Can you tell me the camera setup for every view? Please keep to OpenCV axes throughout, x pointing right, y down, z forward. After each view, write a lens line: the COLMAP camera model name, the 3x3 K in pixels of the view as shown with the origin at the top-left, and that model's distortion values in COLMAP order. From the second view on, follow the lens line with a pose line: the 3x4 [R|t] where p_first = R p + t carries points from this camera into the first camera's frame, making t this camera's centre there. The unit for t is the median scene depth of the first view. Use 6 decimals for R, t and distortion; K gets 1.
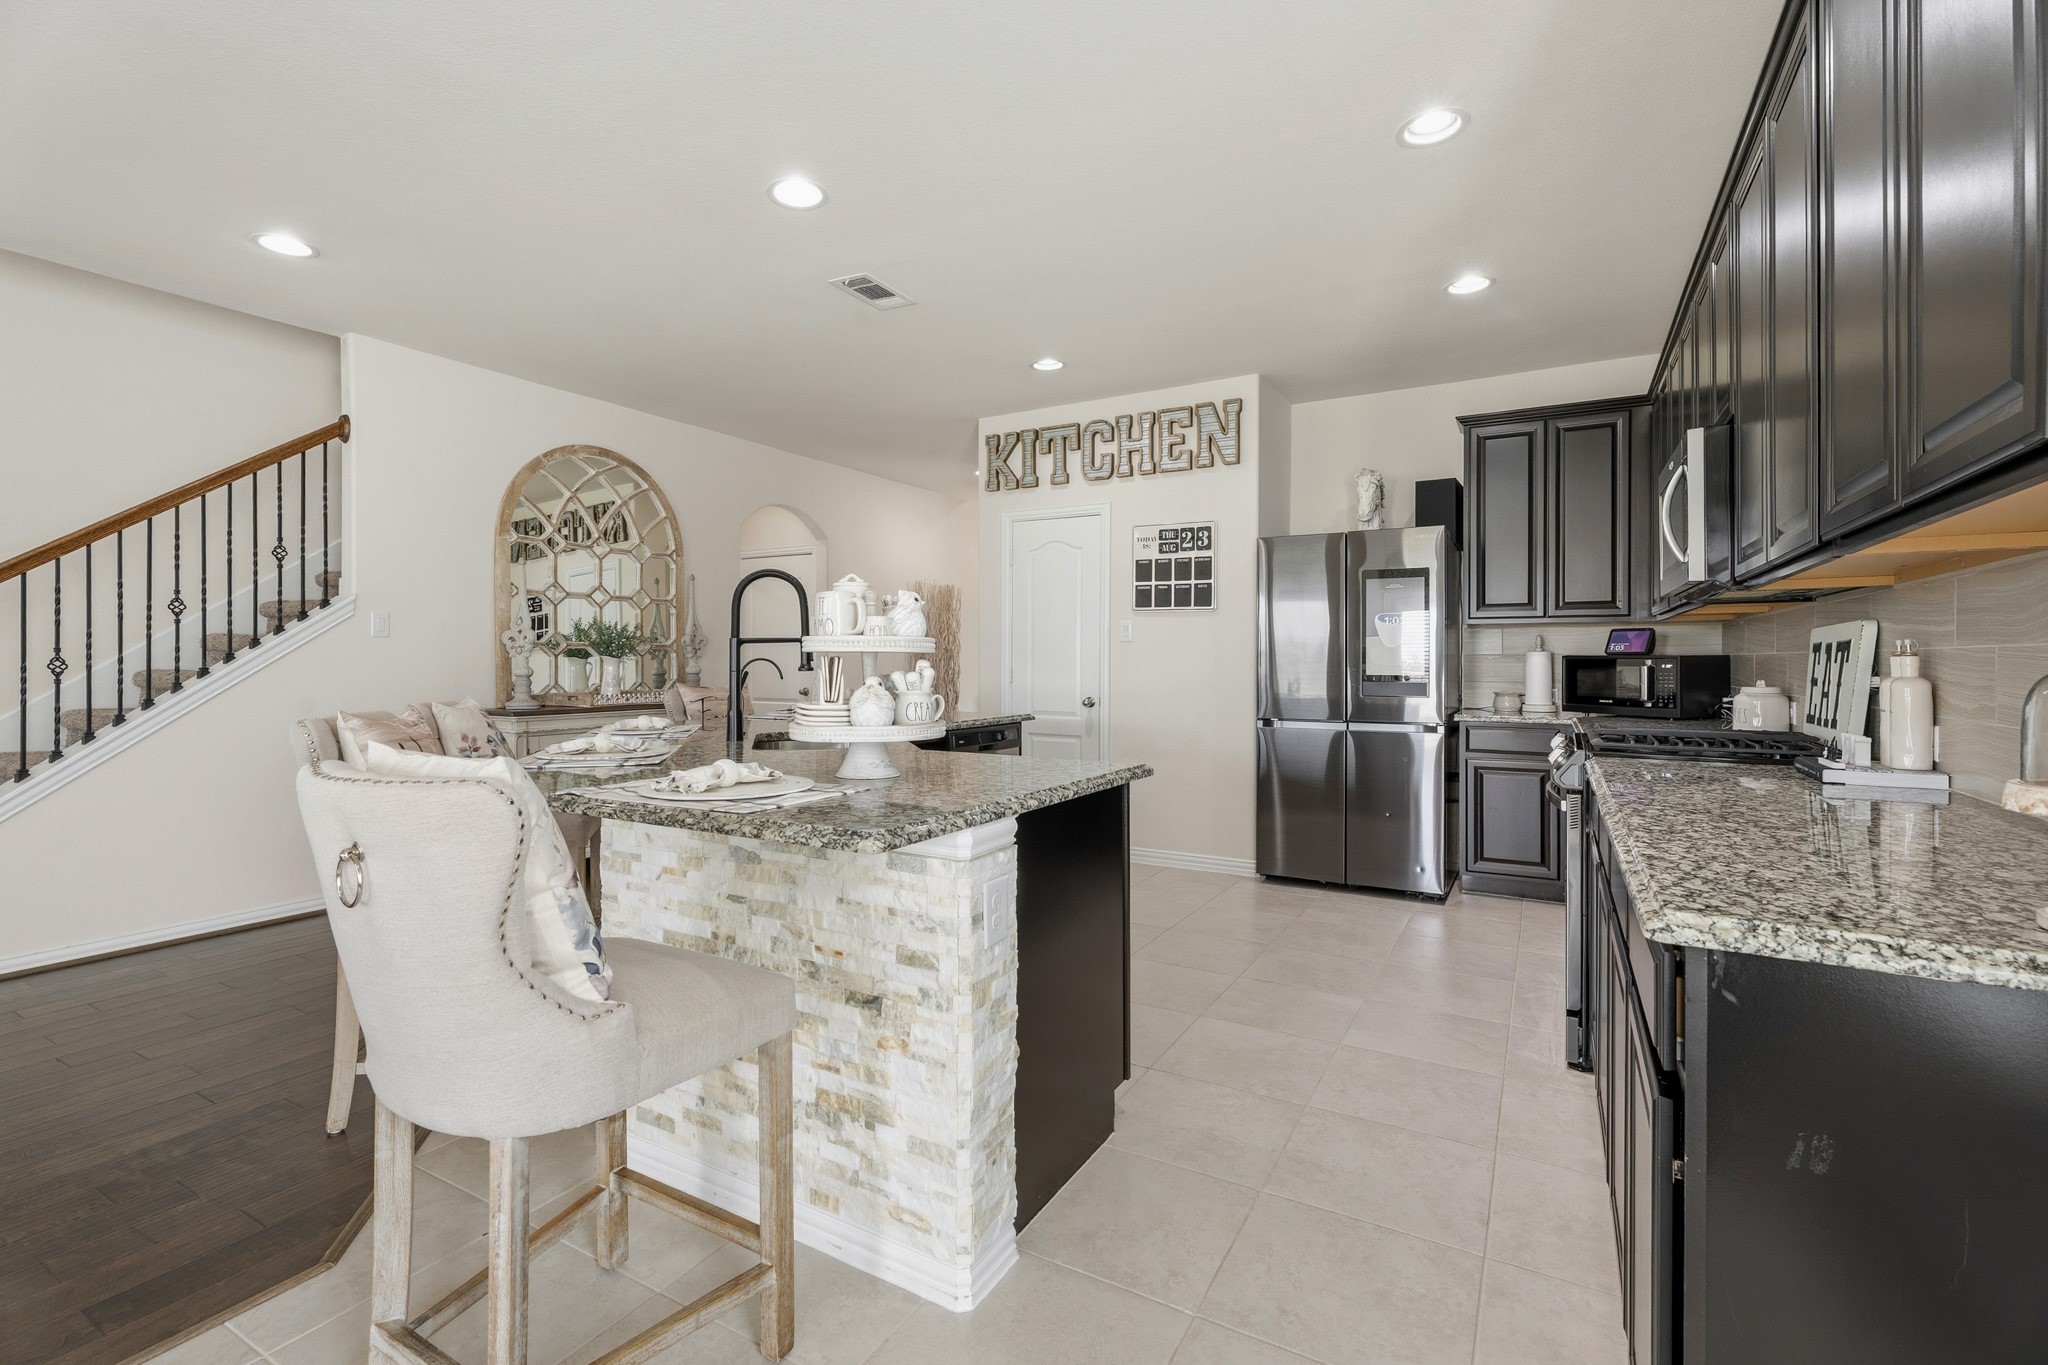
lens RADIAL K [[924.2, 0, 1020.4], [0, 924.2, 660.3], [0, 0, 1]] dist [-0.000897, 0.003858]
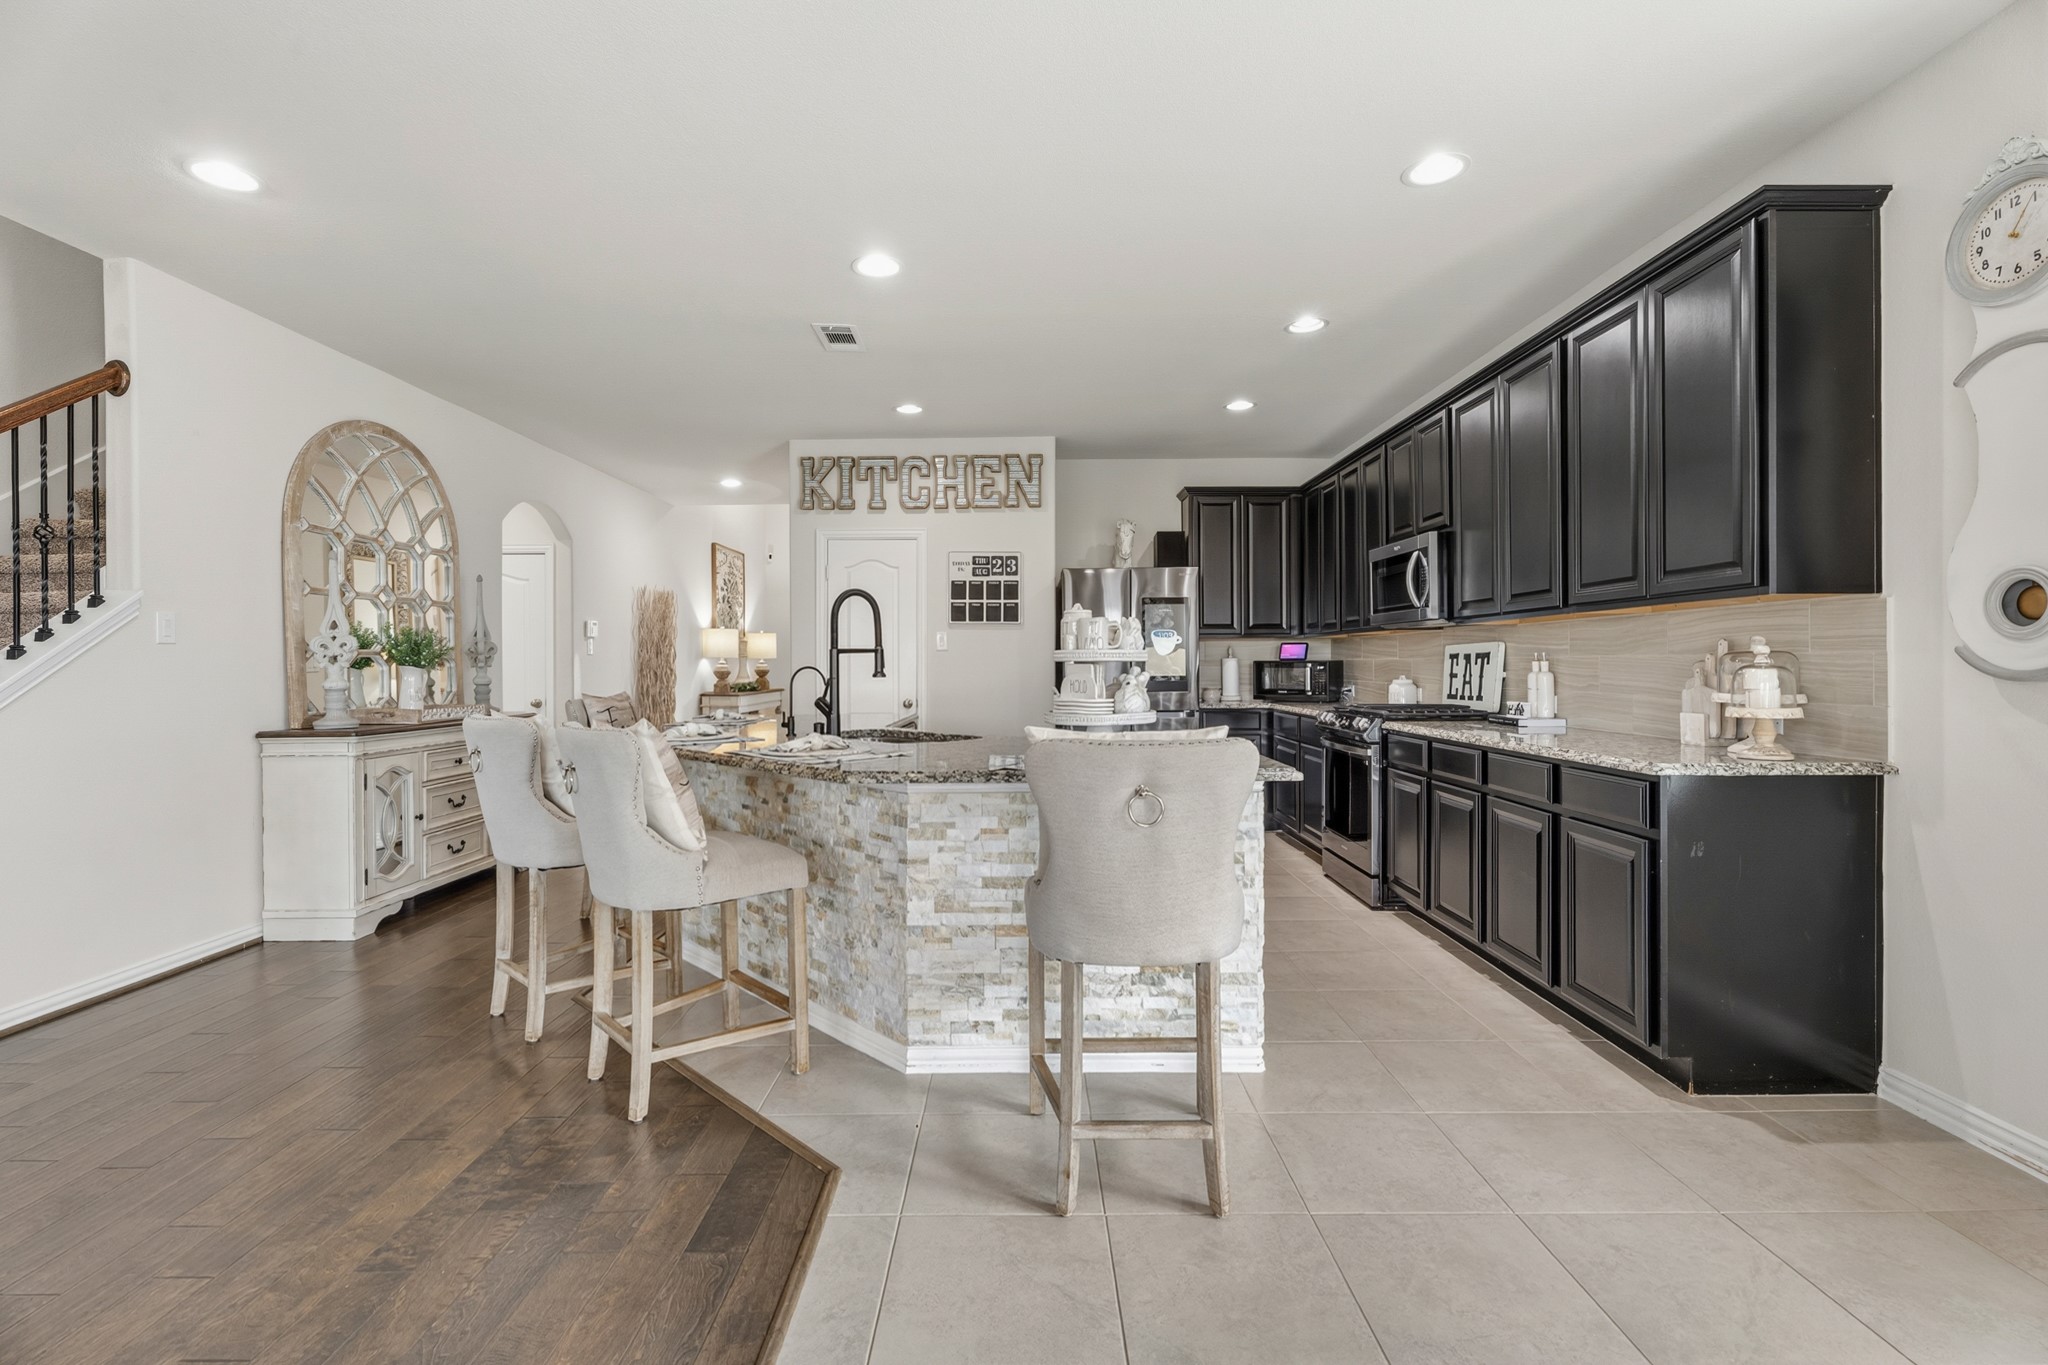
lens RADIAL K [[931.1, 0, 1023.0], [0, 931.1, 667.9], [0, 0, 1]] dist [-0.001379, 0.000078]
pose [[0.860463, -0.008293, 0.509445, -0.412824], [0.007351, 0.999966, 0.003862, -0.002330], [-0.509459, 0.000422, 0.860495, -0.060554]]
